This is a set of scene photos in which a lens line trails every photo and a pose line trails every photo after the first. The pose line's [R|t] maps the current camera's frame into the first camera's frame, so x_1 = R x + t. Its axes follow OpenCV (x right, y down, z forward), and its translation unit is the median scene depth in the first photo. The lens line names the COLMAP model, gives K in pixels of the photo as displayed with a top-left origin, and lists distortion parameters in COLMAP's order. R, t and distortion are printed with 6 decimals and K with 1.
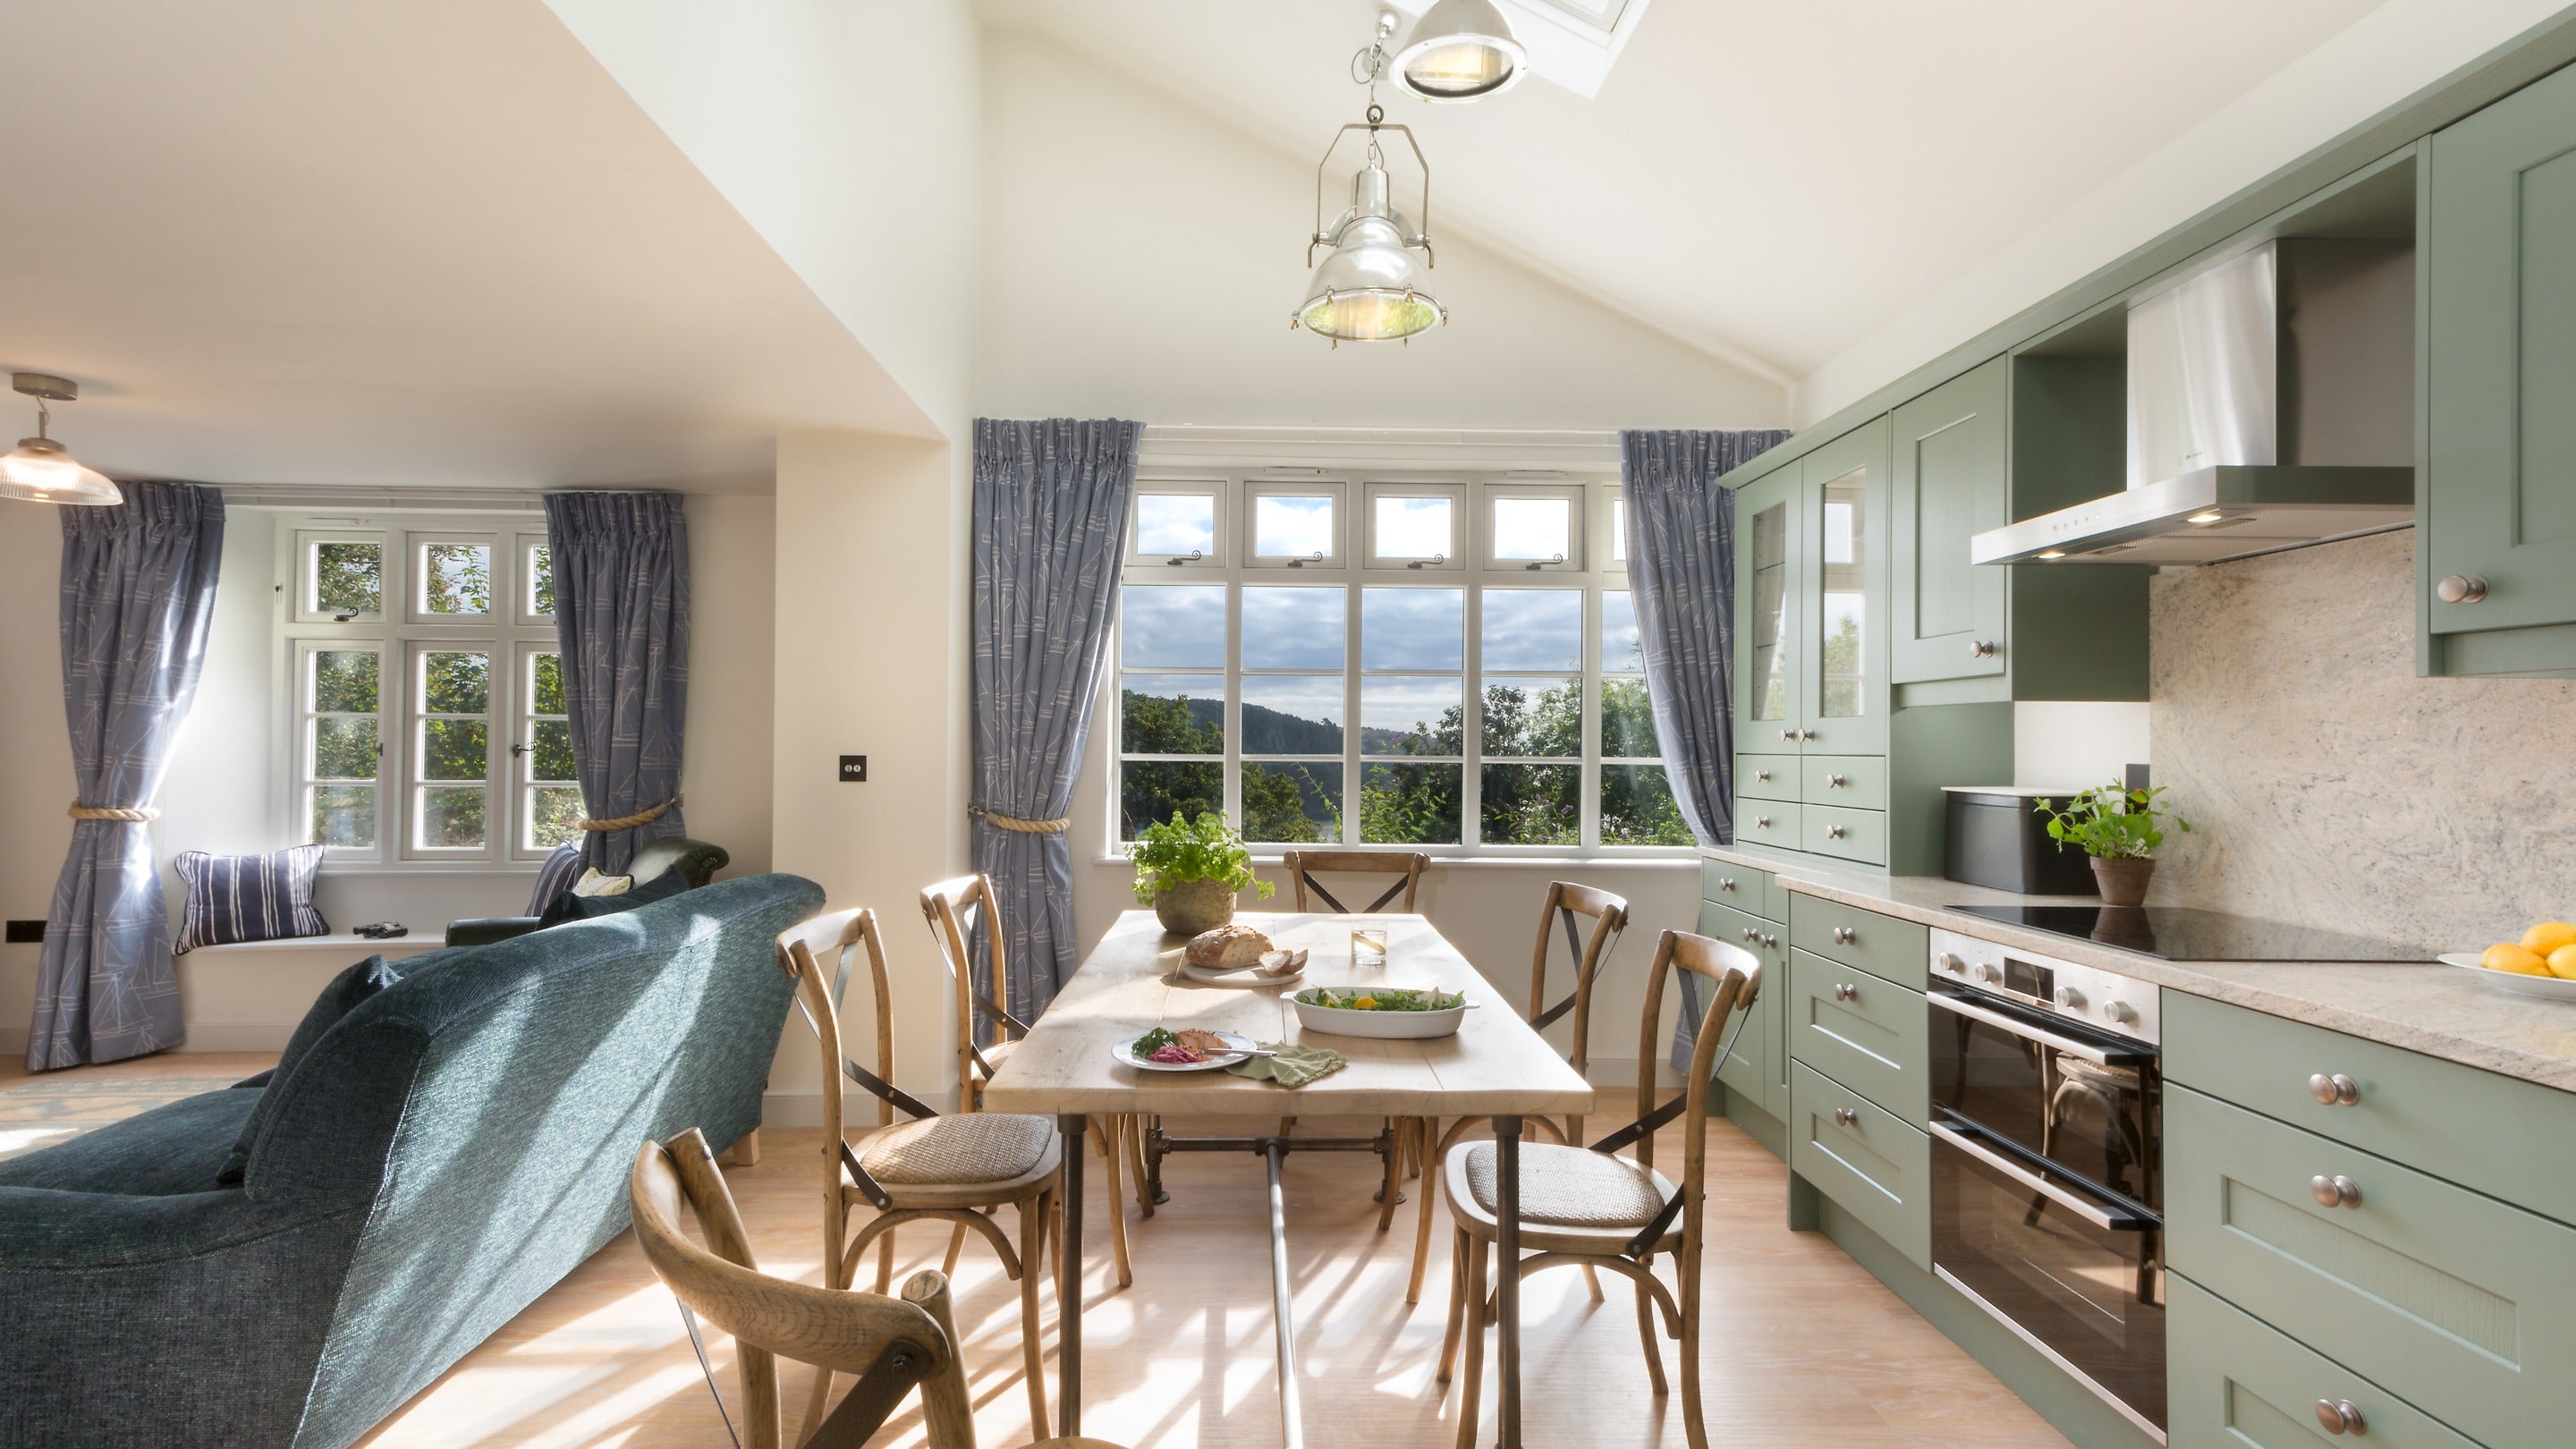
lens RADIAL K [[1151.5, 0, 1288.0], [0, 1151.5, 724.5], [0, 0, 1]] dist [0.019192, -0.000122]
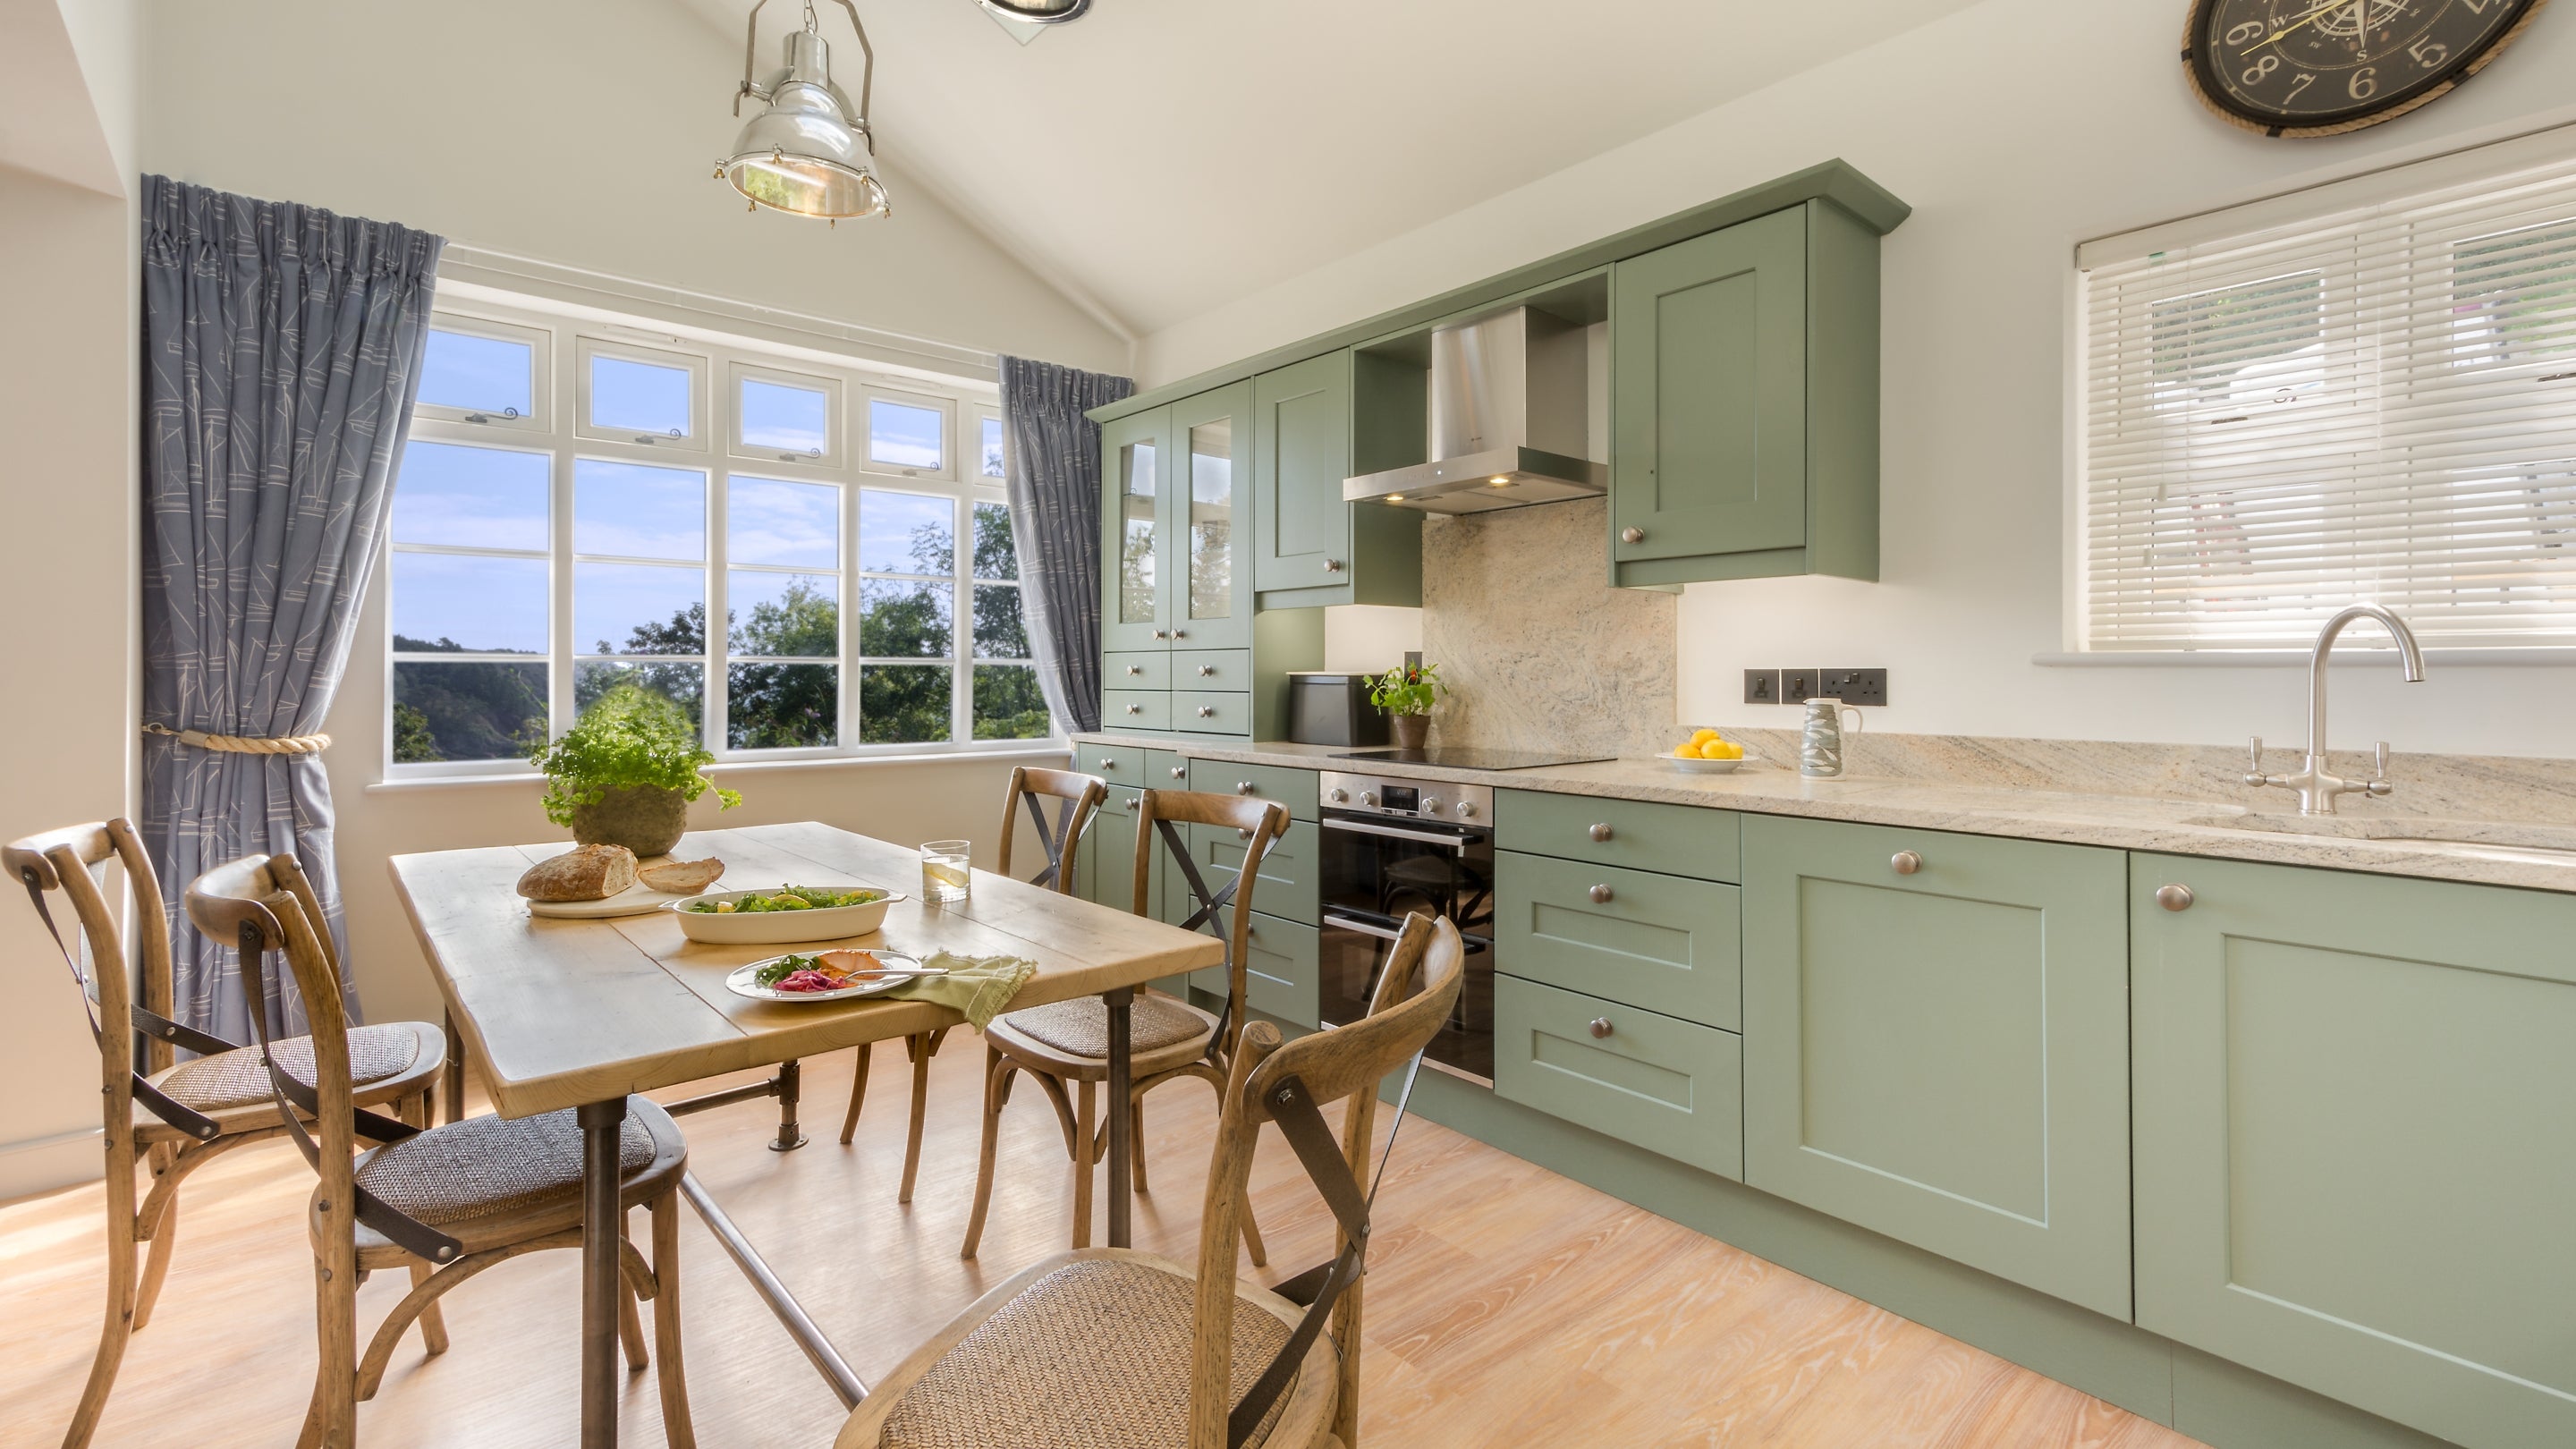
lens RADIAL K [[1090.4, 0, 1291.9], [0, 1090.4, 660.3], [0, 0, 1]] dist [0.001079, 0.000009]
pose [[0.773385, -0.001072, 0.633936, -0.164730], [-0.005771, 0.999945, 0.008732, 0.023715], [-0.633911, -0.010412, 0.773336, 0.039126]]
